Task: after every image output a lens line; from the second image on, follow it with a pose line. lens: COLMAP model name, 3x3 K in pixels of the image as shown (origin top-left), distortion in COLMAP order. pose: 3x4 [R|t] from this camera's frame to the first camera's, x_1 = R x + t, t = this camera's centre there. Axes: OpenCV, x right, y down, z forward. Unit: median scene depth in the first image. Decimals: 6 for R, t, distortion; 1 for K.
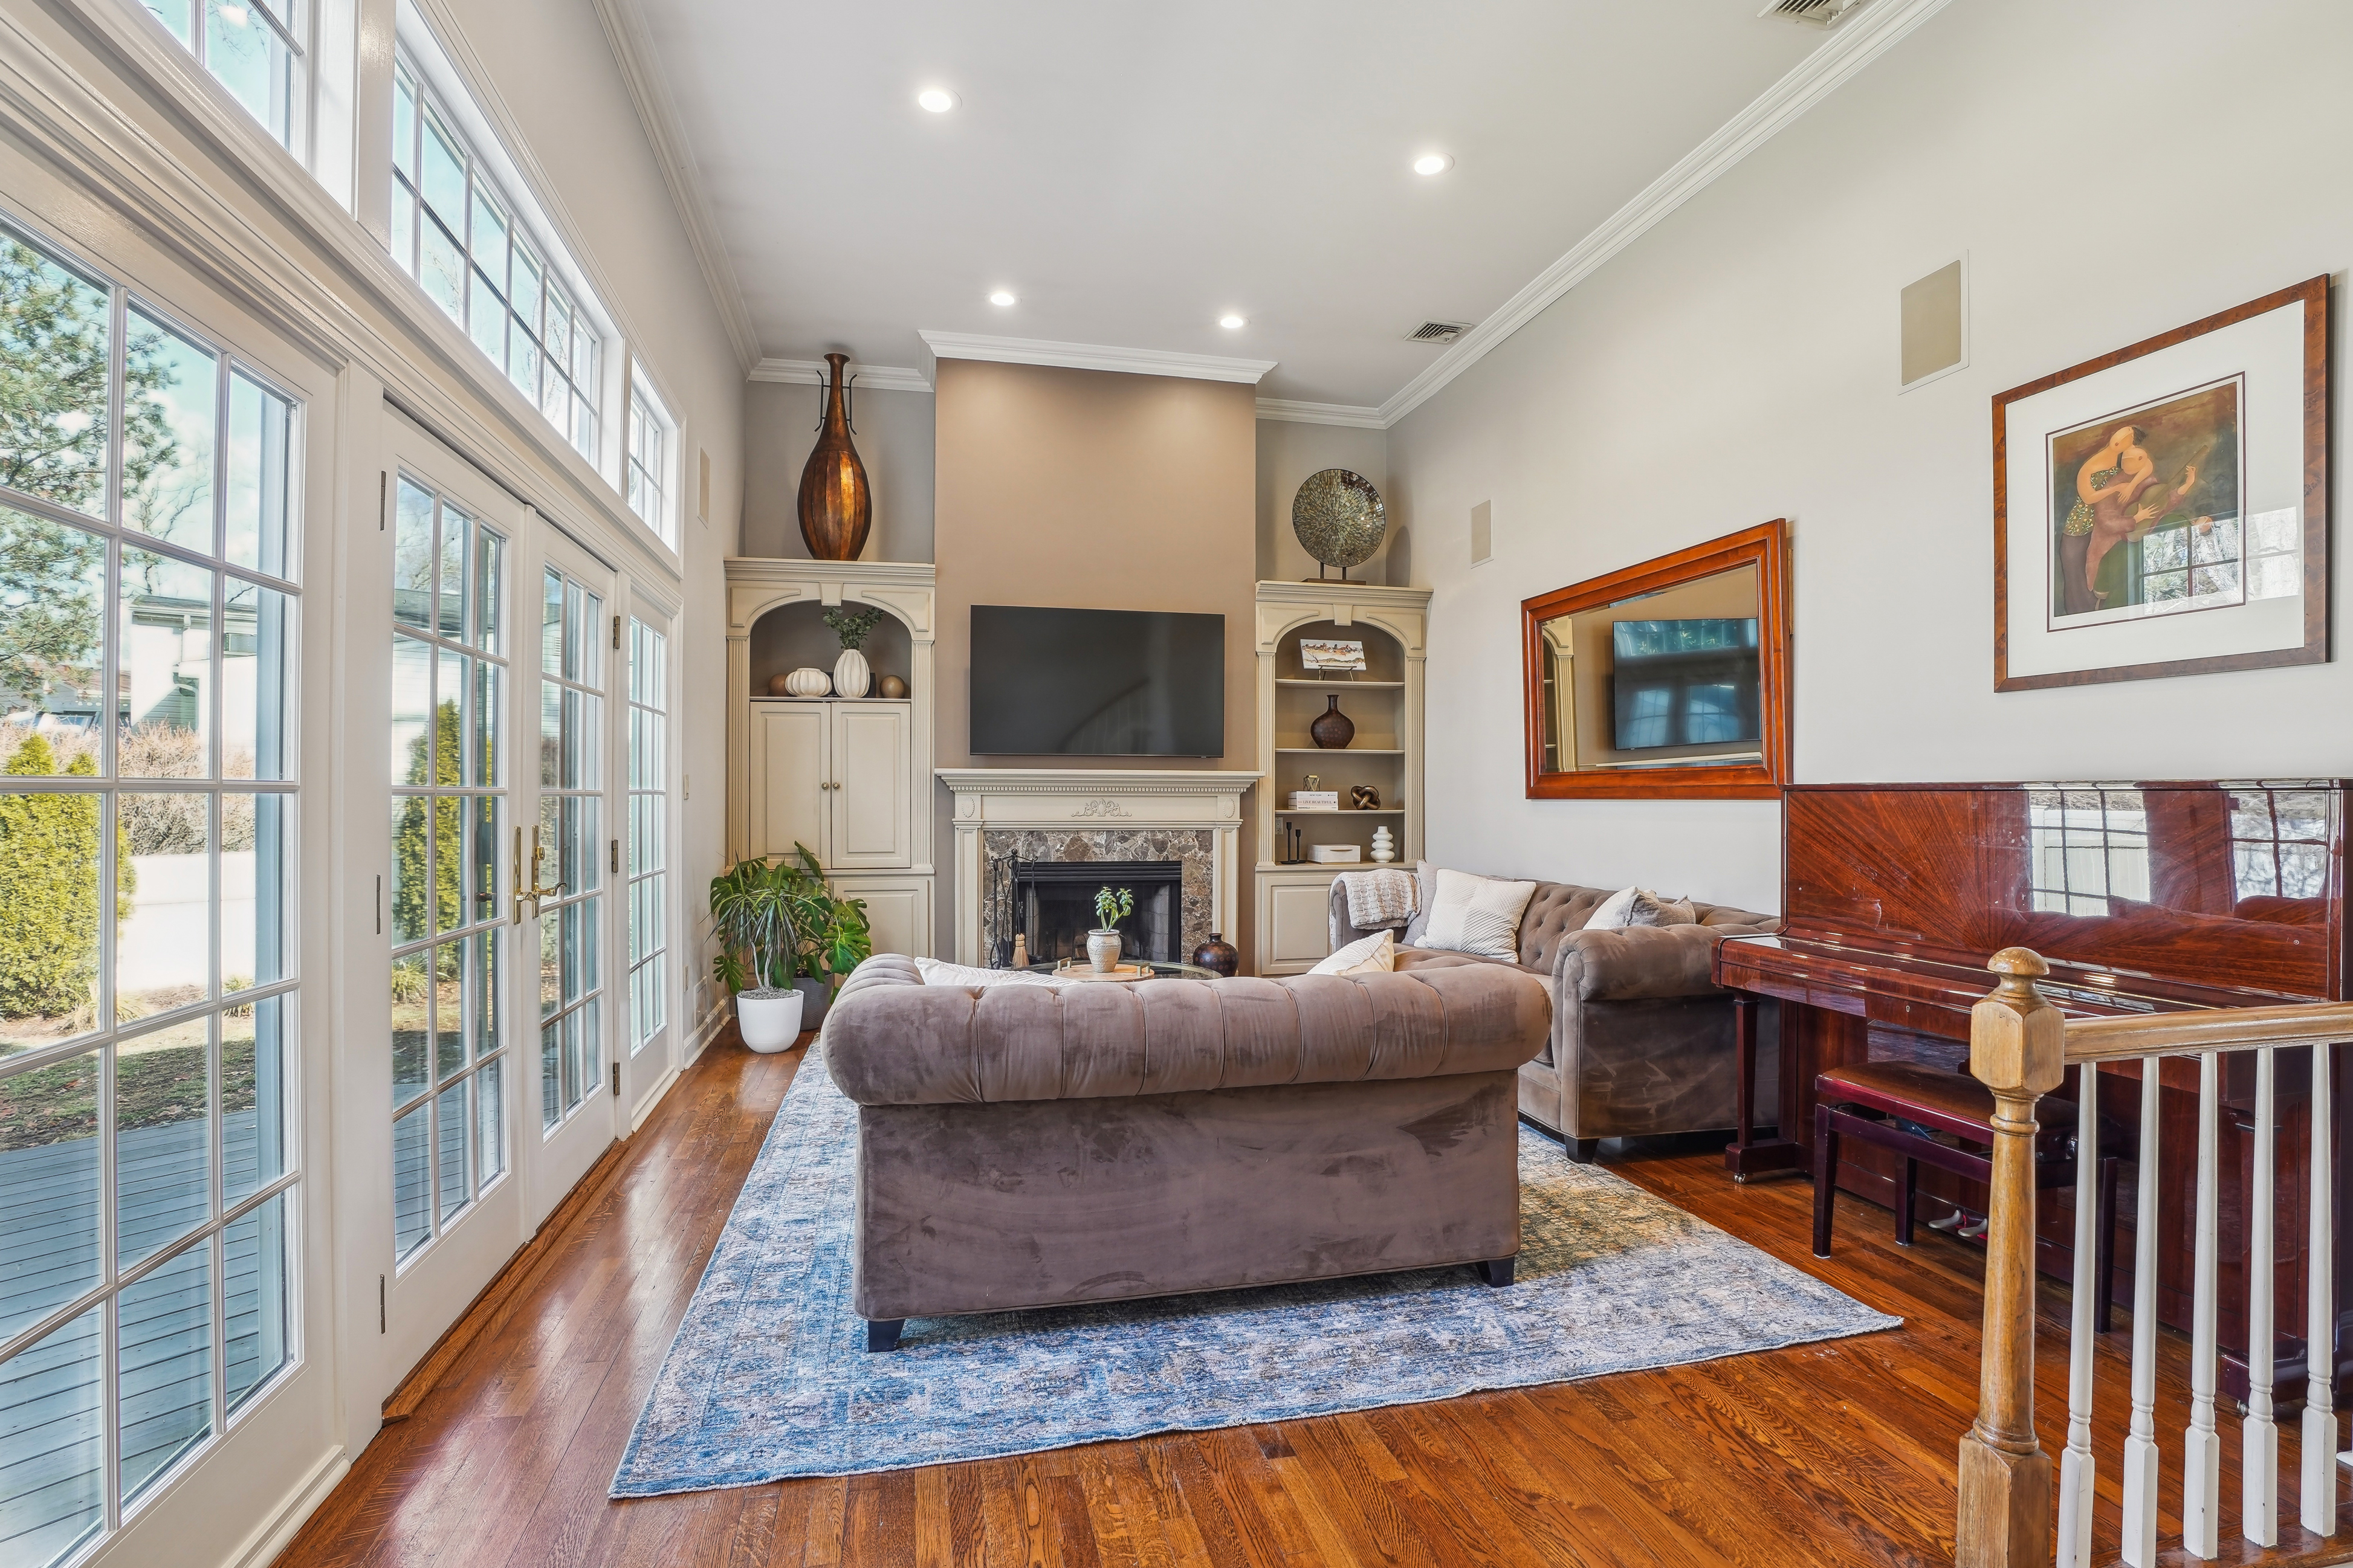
lens RADIAL K [[1092.8, 0, 1182.8], [0, 1092.8, 781.7], [0, 0, 1]] dist [-0.044512, 0.002868]
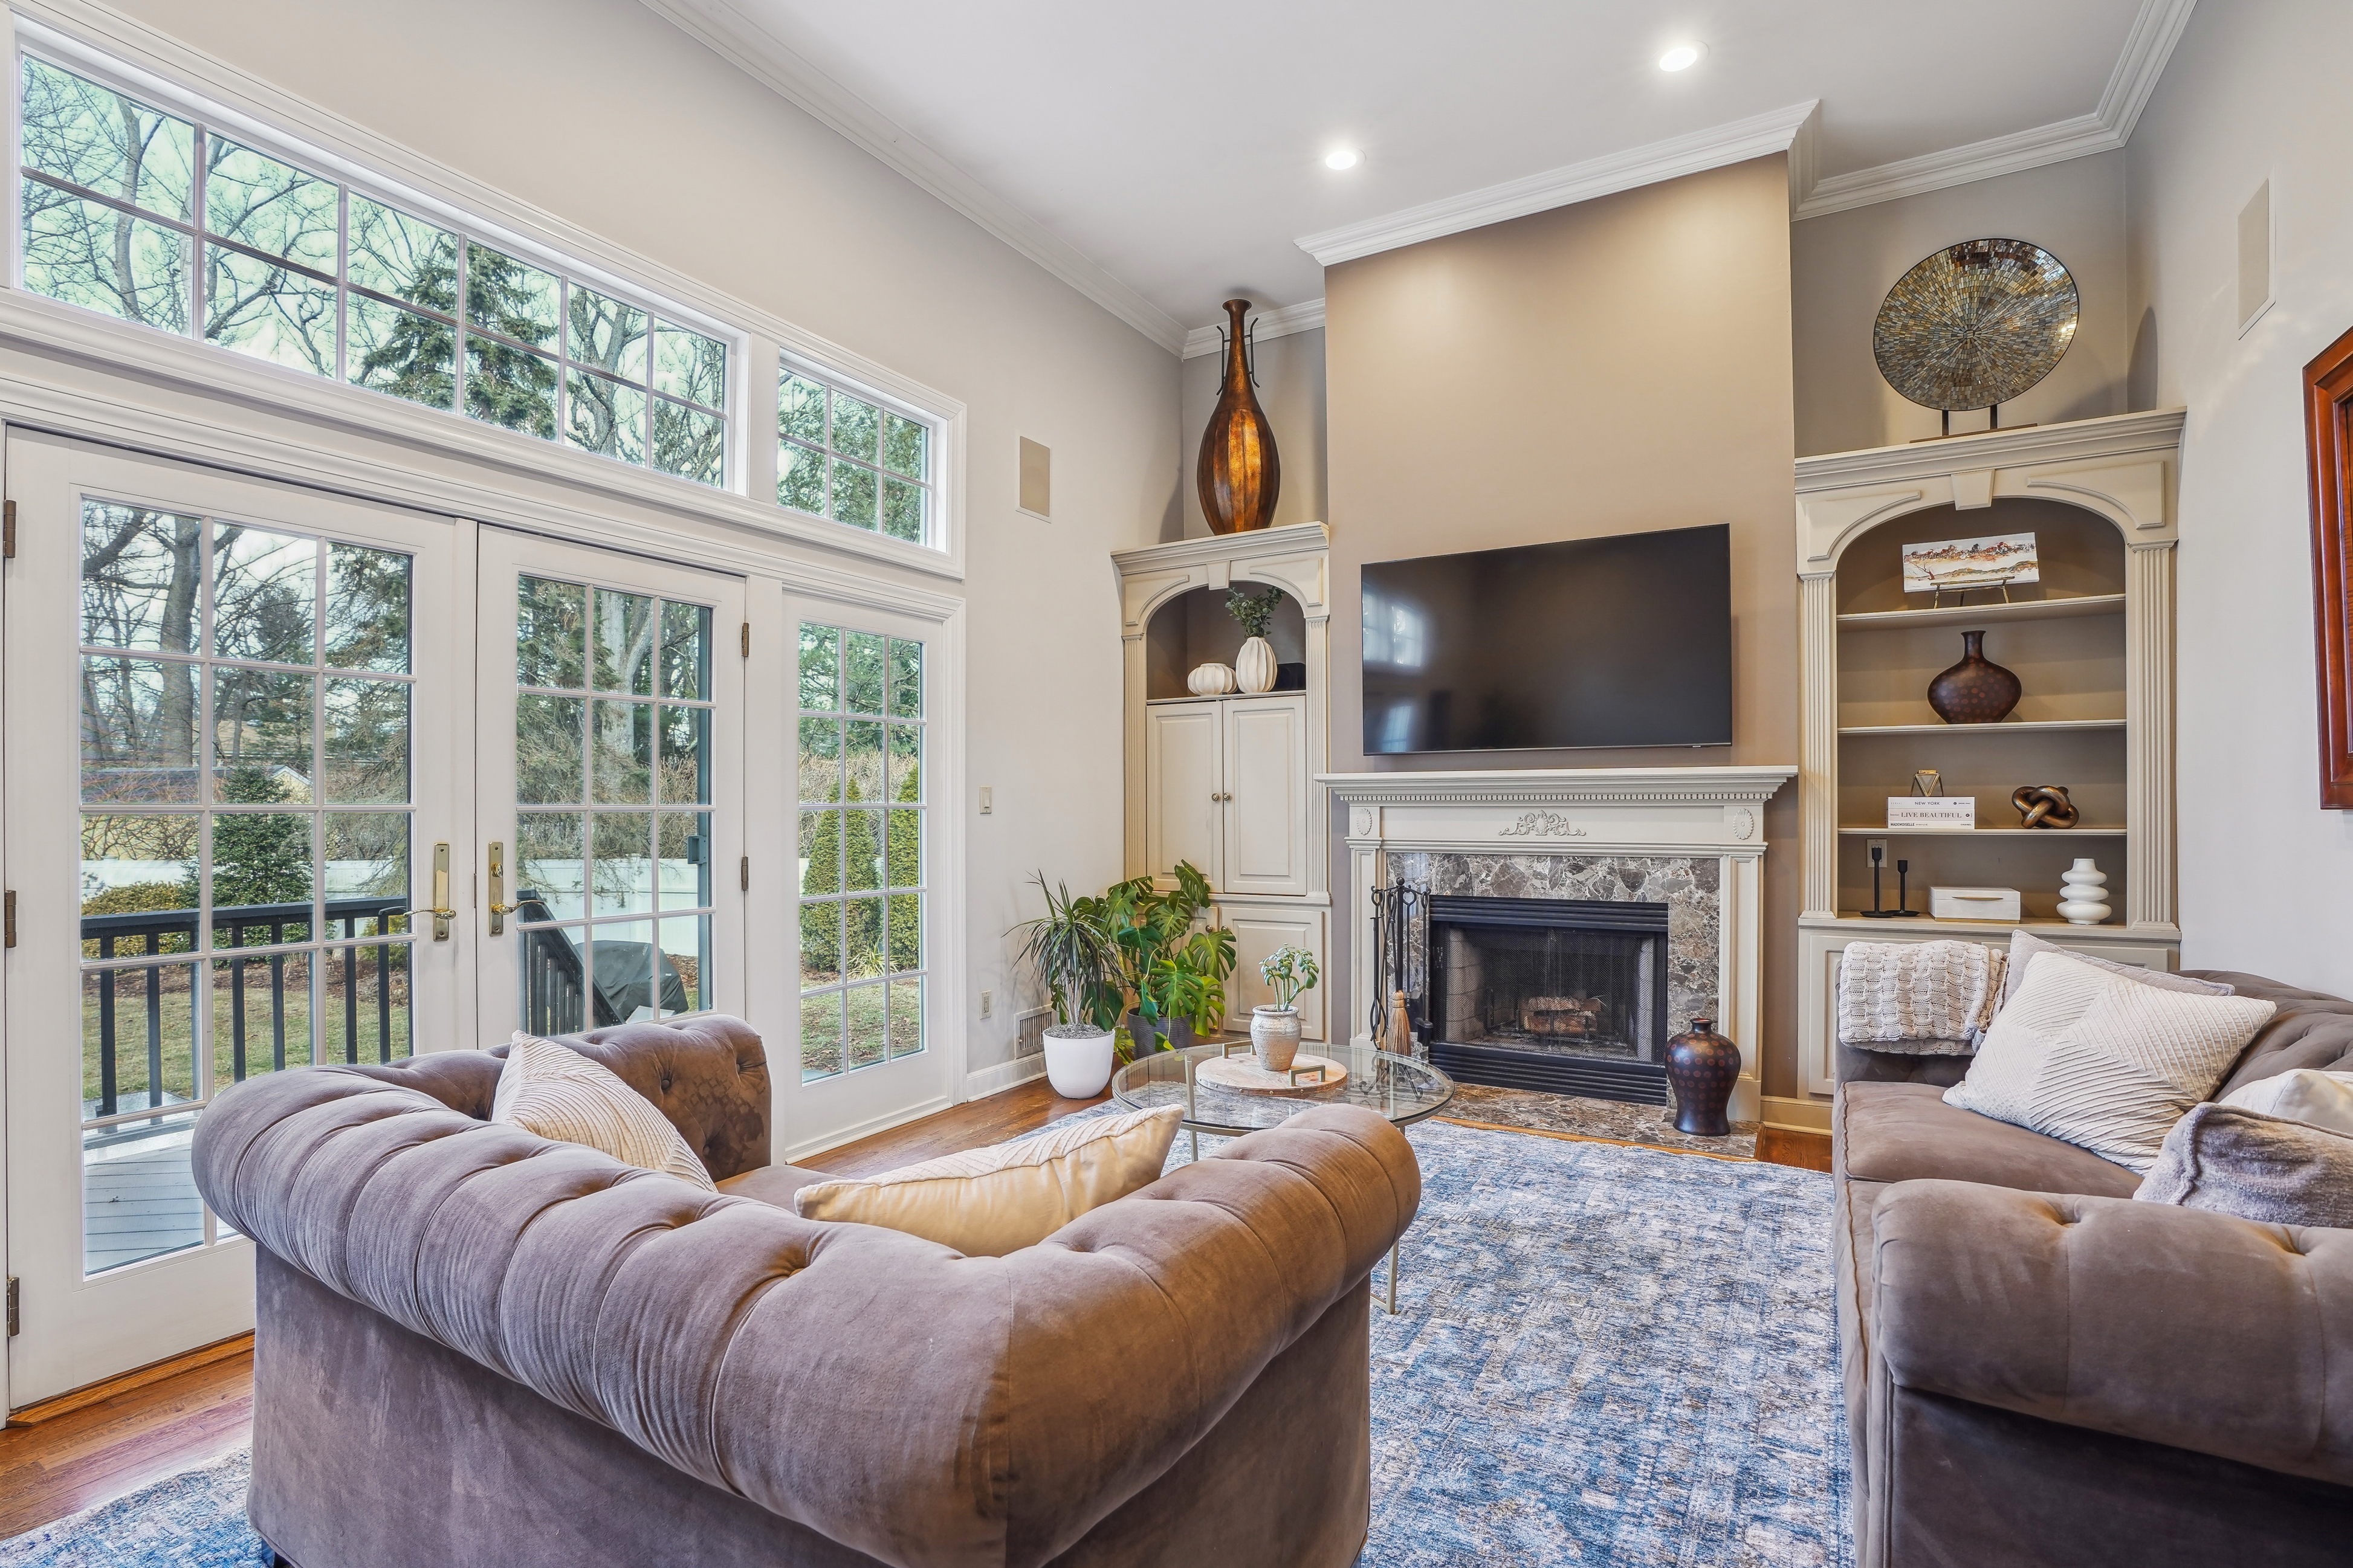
lens RADIAL K [[1092.8, 0, 1173.1], [0, 1092.8, 803.2], [0, 0, 1]] dist [-0.044512, 0.002868]
pose [[0.732541, -0.006726, -0.680689, 0.227003], [0.014463, 0.999879, 0.005685, 0.003154], [0.680569, -0.014009, 0.732550, 0.311885]]
